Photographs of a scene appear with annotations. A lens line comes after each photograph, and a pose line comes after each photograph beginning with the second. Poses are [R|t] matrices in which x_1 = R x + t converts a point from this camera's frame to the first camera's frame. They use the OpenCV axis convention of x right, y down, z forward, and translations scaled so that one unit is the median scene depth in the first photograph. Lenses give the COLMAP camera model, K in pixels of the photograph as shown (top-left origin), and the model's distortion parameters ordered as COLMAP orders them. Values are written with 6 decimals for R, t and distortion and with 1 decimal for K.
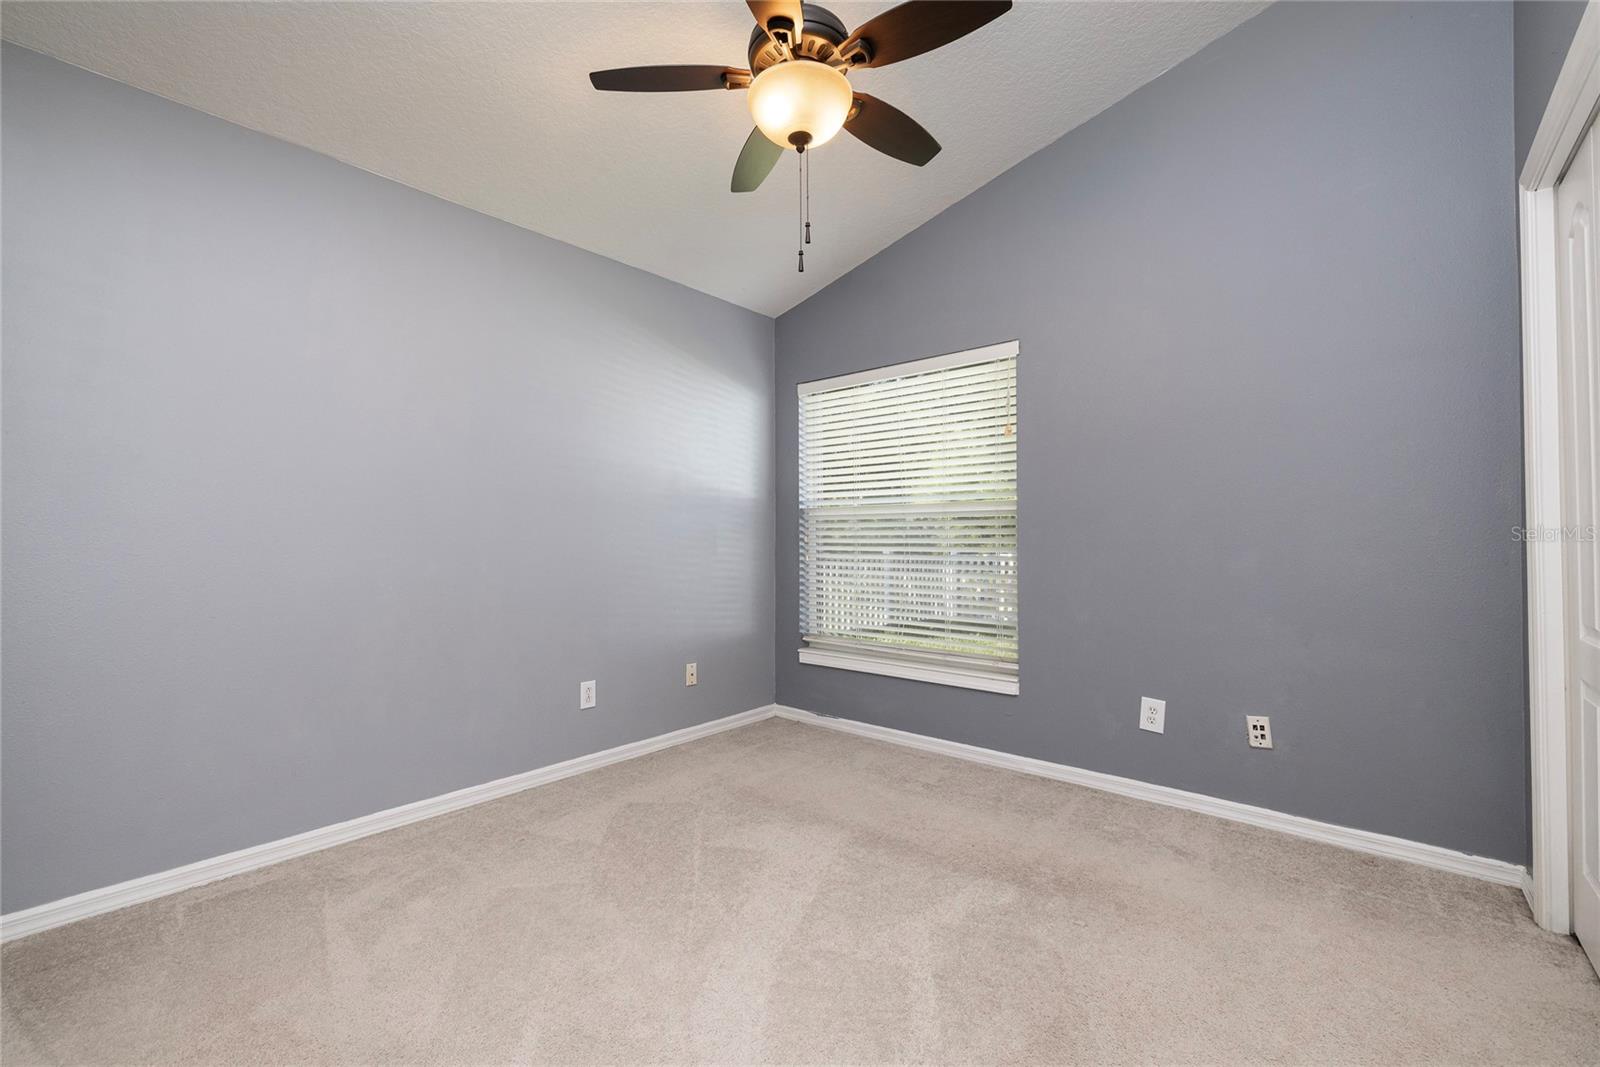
lens RADIAL K [[669.8, 0, 792.8], [0, 669.8, 537.1], [0, 0, 1]] dist [-0.001166, 0.000020]
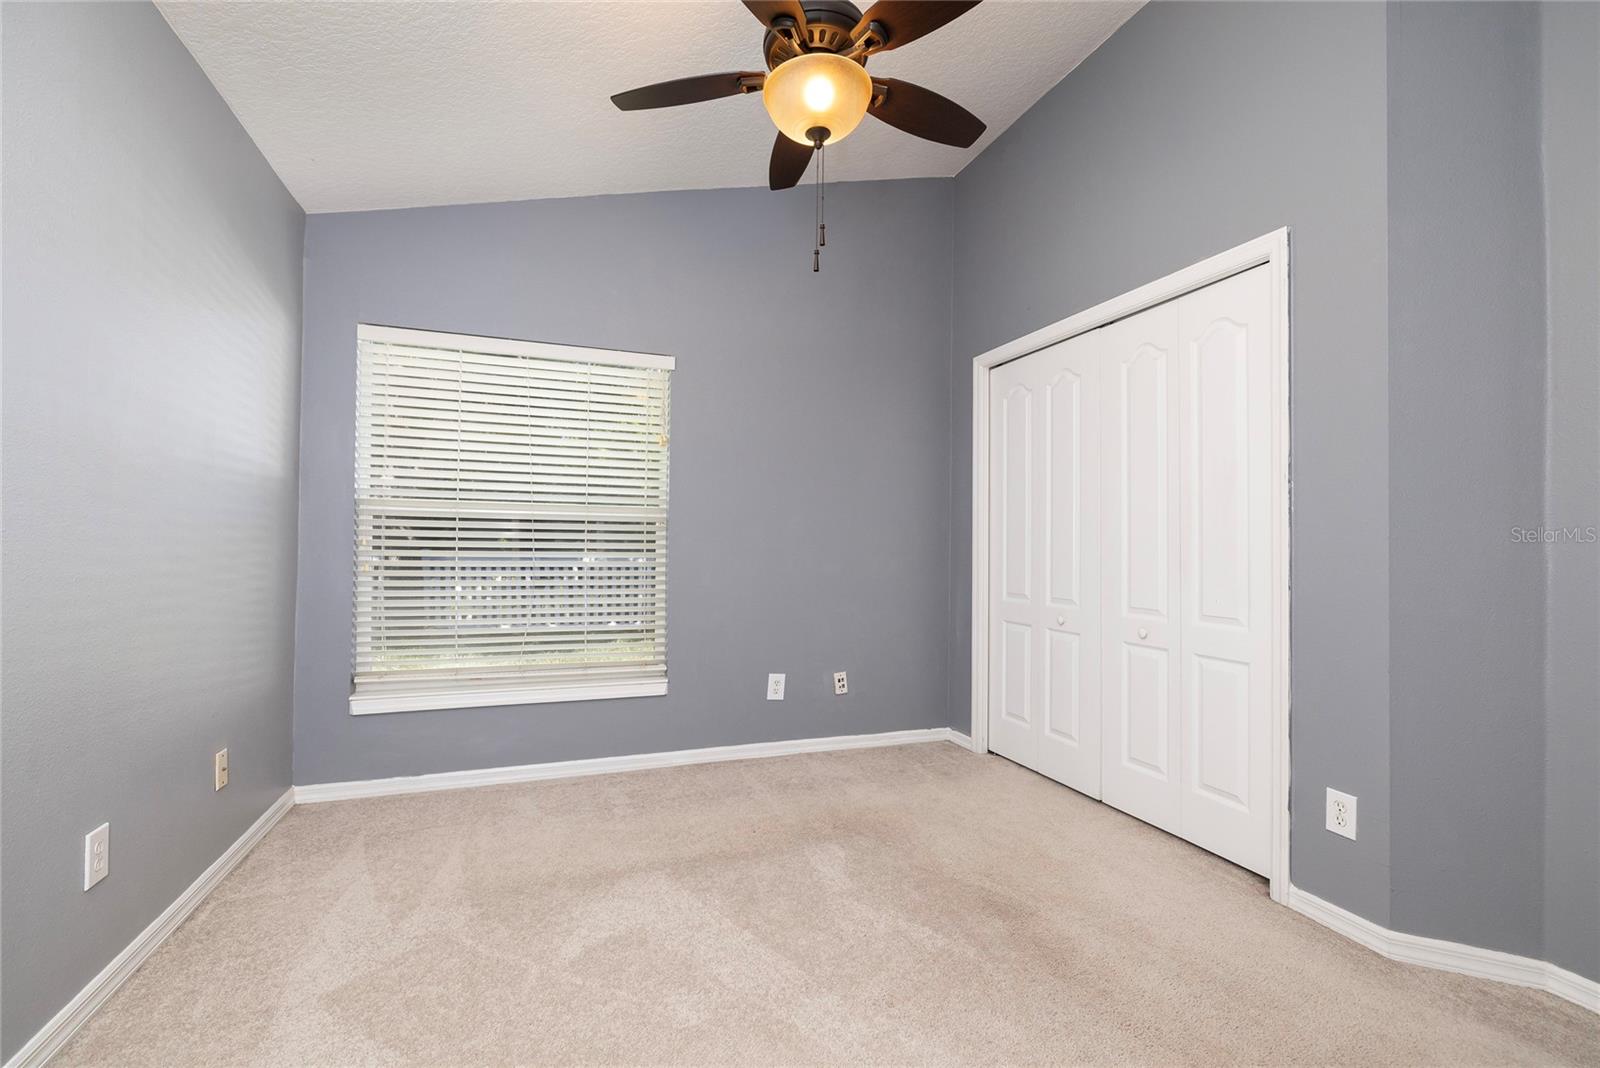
lens RADIAL K [[669.8, 0, 791.5], [0, 669.8, 537.1], [0, 0, 1]] dist [-0.001166, 0.000020]
pose [[0.487481, 0.020287, 0.872898, -0.508260], [-0.017656, 0.999755, -0.013375, 0.001185], [-0.872955, -0.008891, 0.487720, 0.335549]]
